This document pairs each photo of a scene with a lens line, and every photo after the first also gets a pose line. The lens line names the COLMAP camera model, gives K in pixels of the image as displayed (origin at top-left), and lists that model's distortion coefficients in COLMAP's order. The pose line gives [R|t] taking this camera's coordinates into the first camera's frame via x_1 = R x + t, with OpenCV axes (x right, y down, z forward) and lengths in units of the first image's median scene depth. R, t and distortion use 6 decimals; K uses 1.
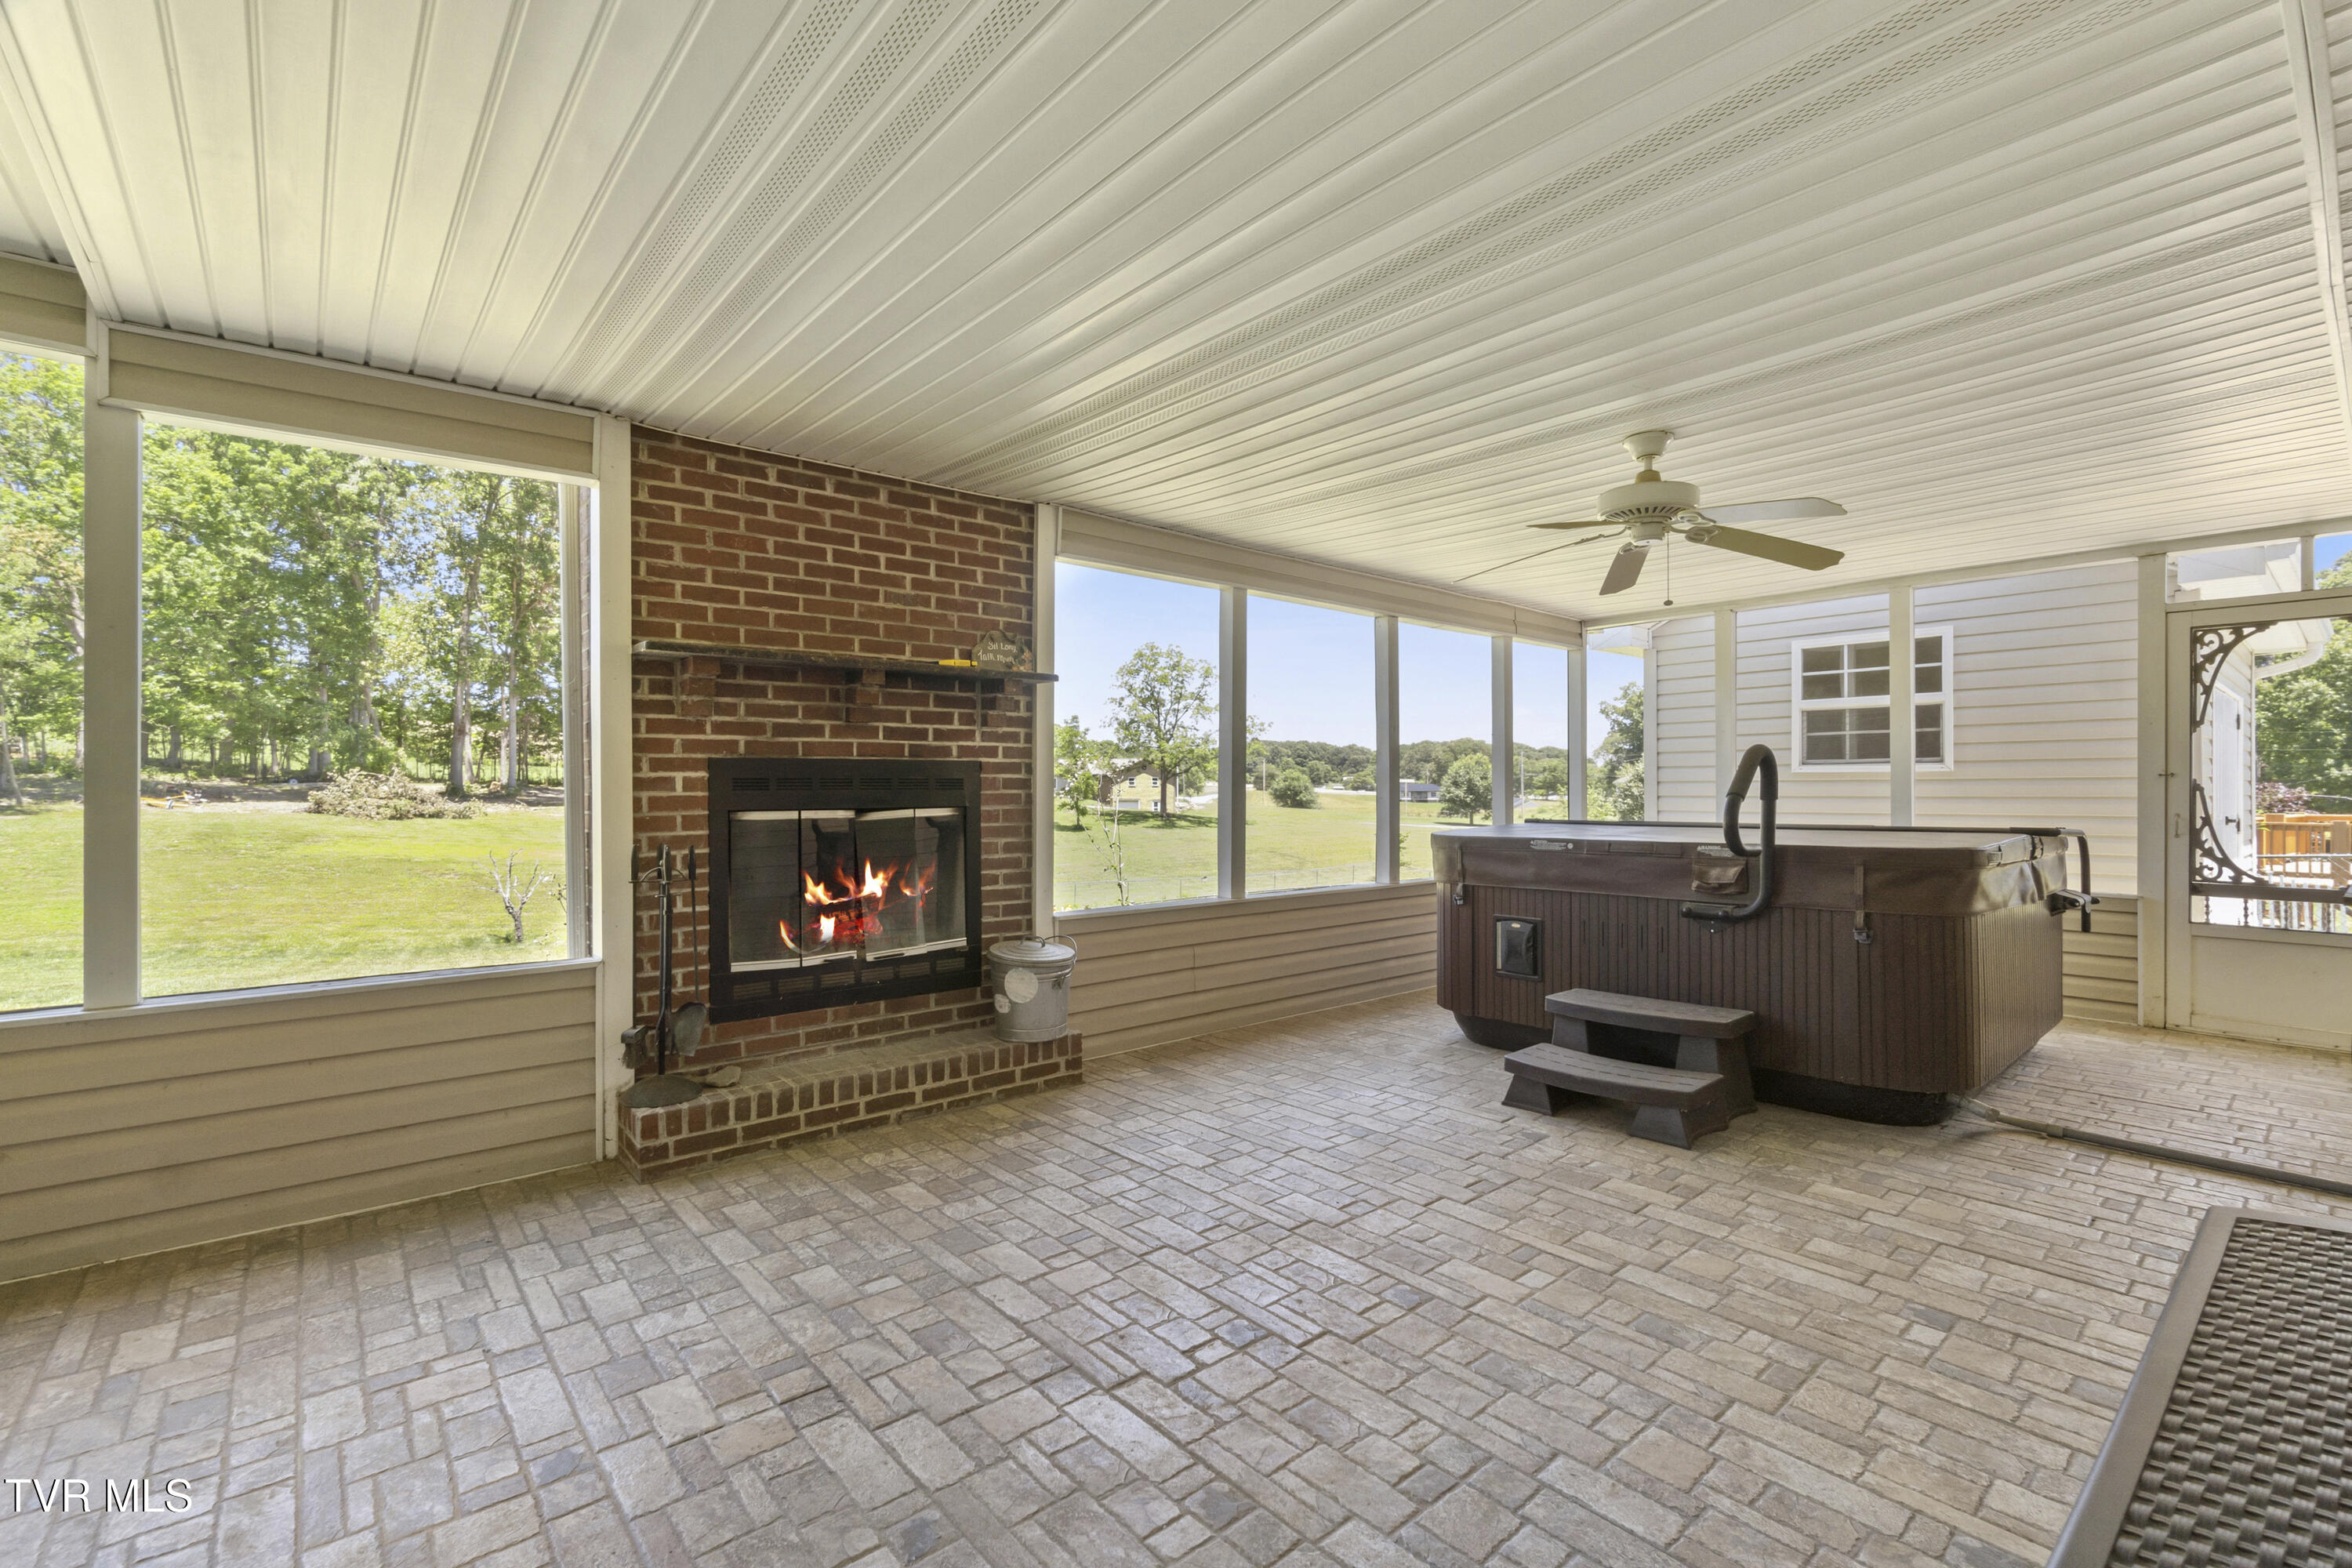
lens RADIAL K [[1028.2, 0, 1079.3], [0, 1028.2, 769.1], [0, 0, 1]] dist [-0.005399, 0.001638]
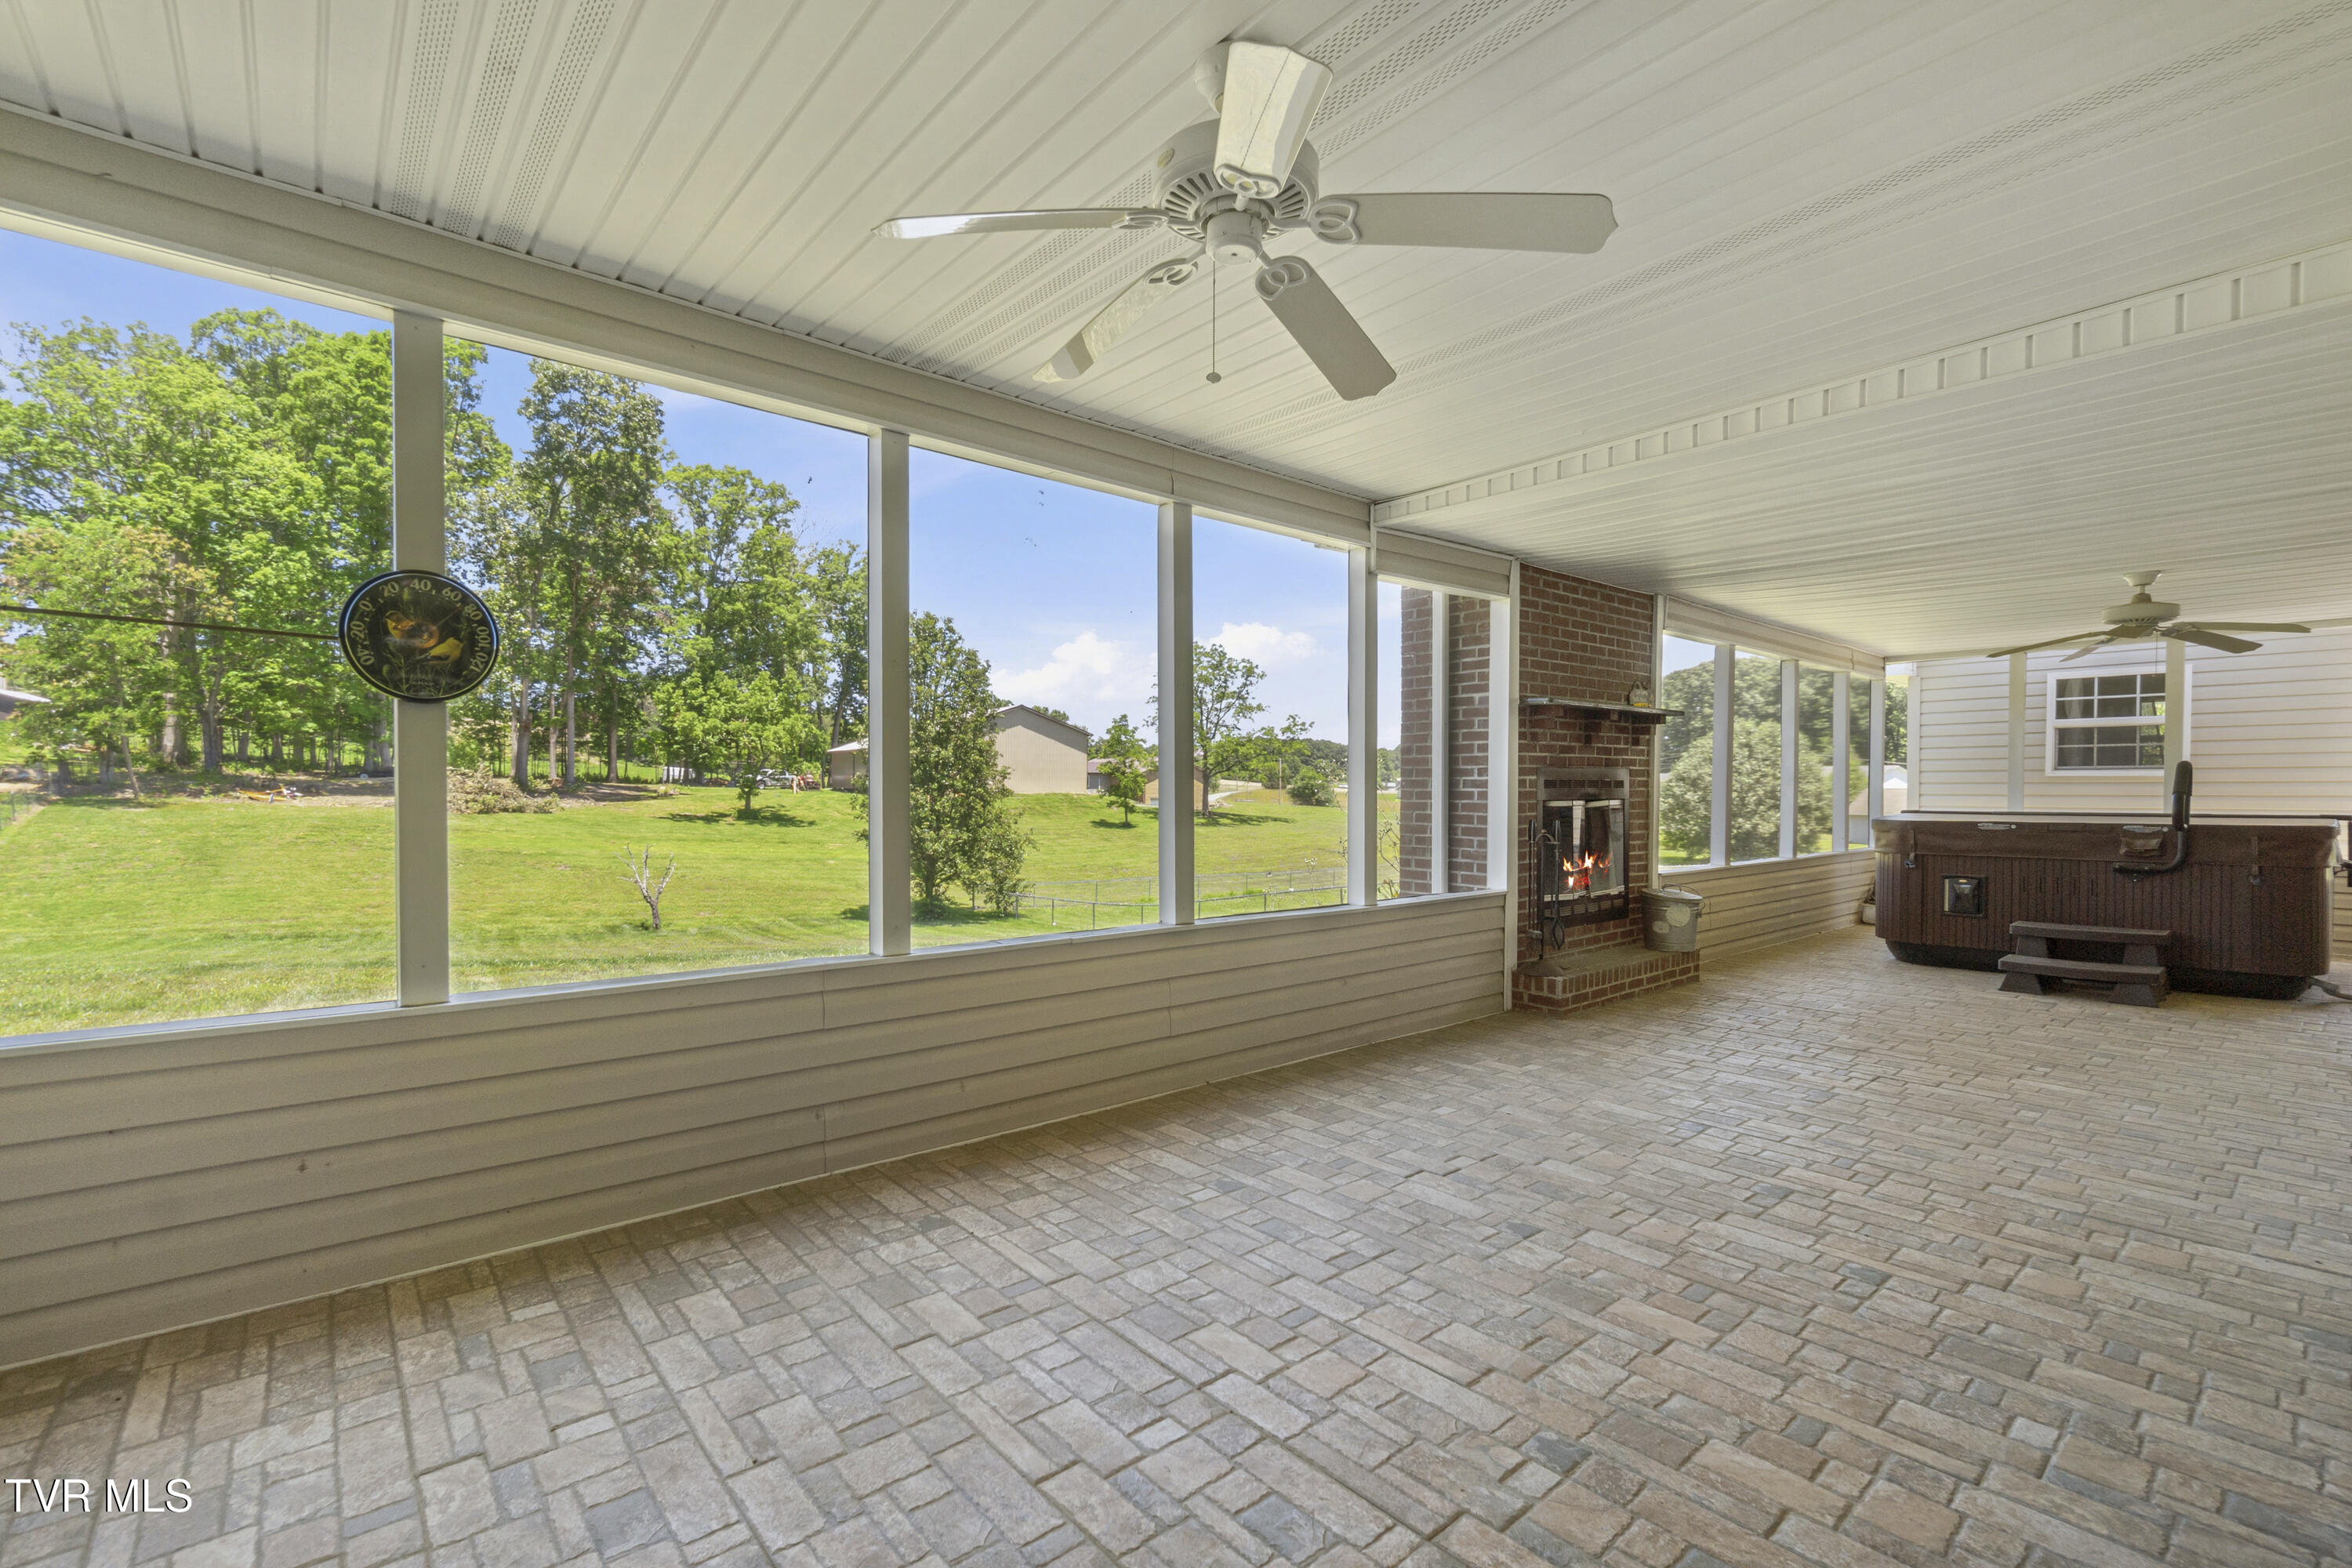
lens RADIAL K [[1028.2, 0, 1093.6], [0, 1028.2, 788.4], [0, 0, 1]] dist [-0.005399, 0.001638]
pose [[0.999983, 0.003810, -0.004466, -0.486310], [-0.003716, 0.999776, 0.020848, -0.004127], [0.004544, -0.020831, 0.999773, -0.282529]]
